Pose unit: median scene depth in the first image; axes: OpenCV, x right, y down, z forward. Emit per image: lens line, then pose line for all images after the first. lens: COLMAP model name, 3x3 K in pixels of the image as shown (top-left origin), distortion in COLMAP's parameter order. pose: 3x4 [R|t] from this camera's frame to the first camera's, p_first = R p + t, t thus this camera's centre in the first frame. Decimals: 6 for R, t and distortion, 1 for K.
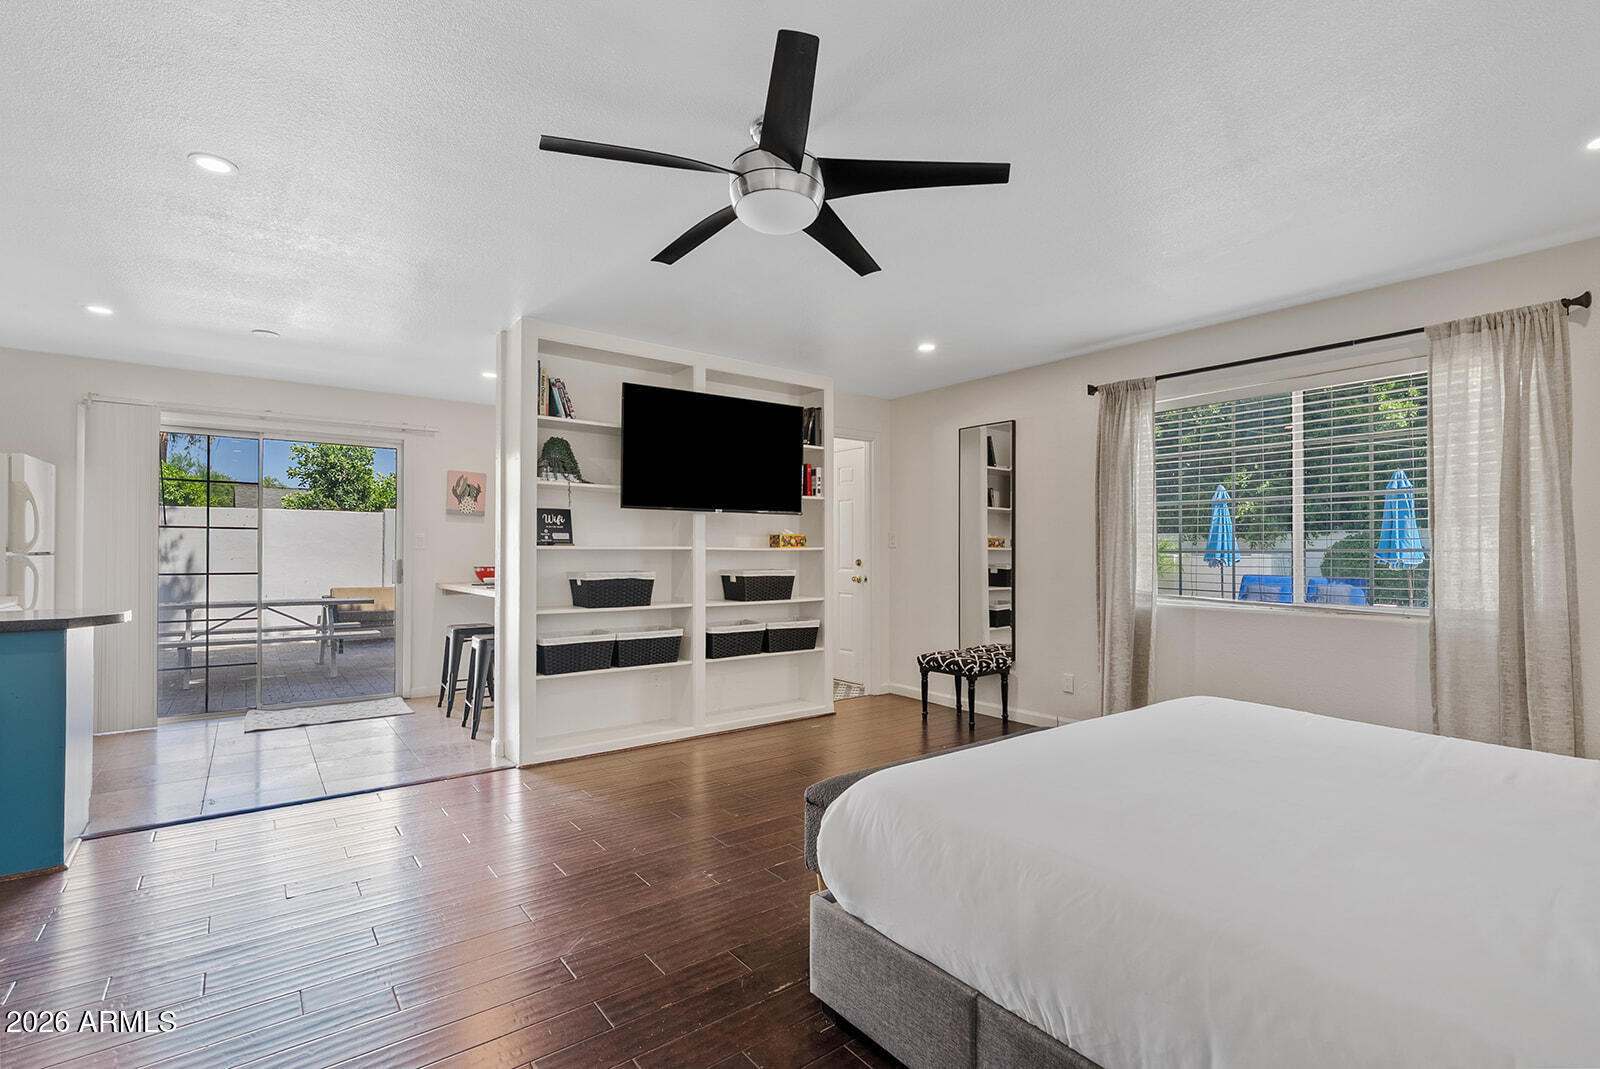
lens RADIAL K [[718.4, 0, 800.0], [0, 718.4, 534.5], [0, 0, 1]] dist [-0.001606, -0.000077]
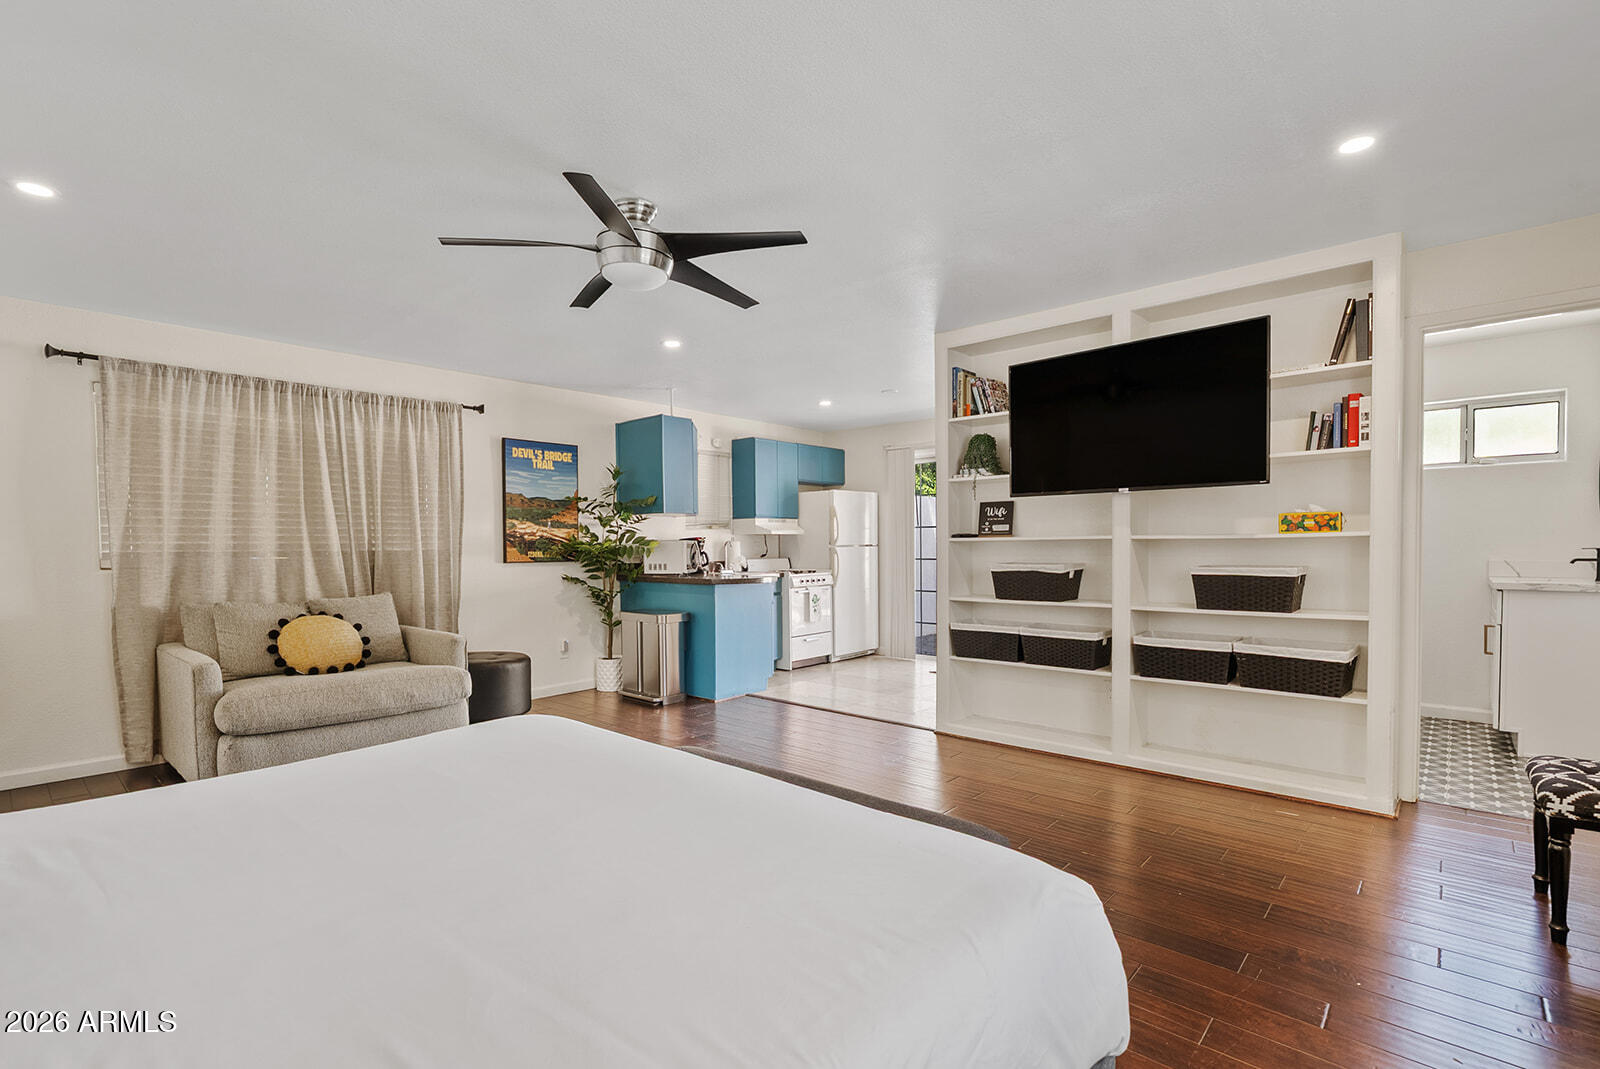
lens RADIAL K [[735.2, 0, 800.7], [0, 735.2, 552.4], [0, 0, 1]] dist [-0.002051, 0.000028]
pose [[0.195845, 0.004207, -0.980626, 0.637164], [0.029487, 0.999513, 0.010177, 0.018173], [0.980191, -0.030909, 0.195626, 0.508620]]
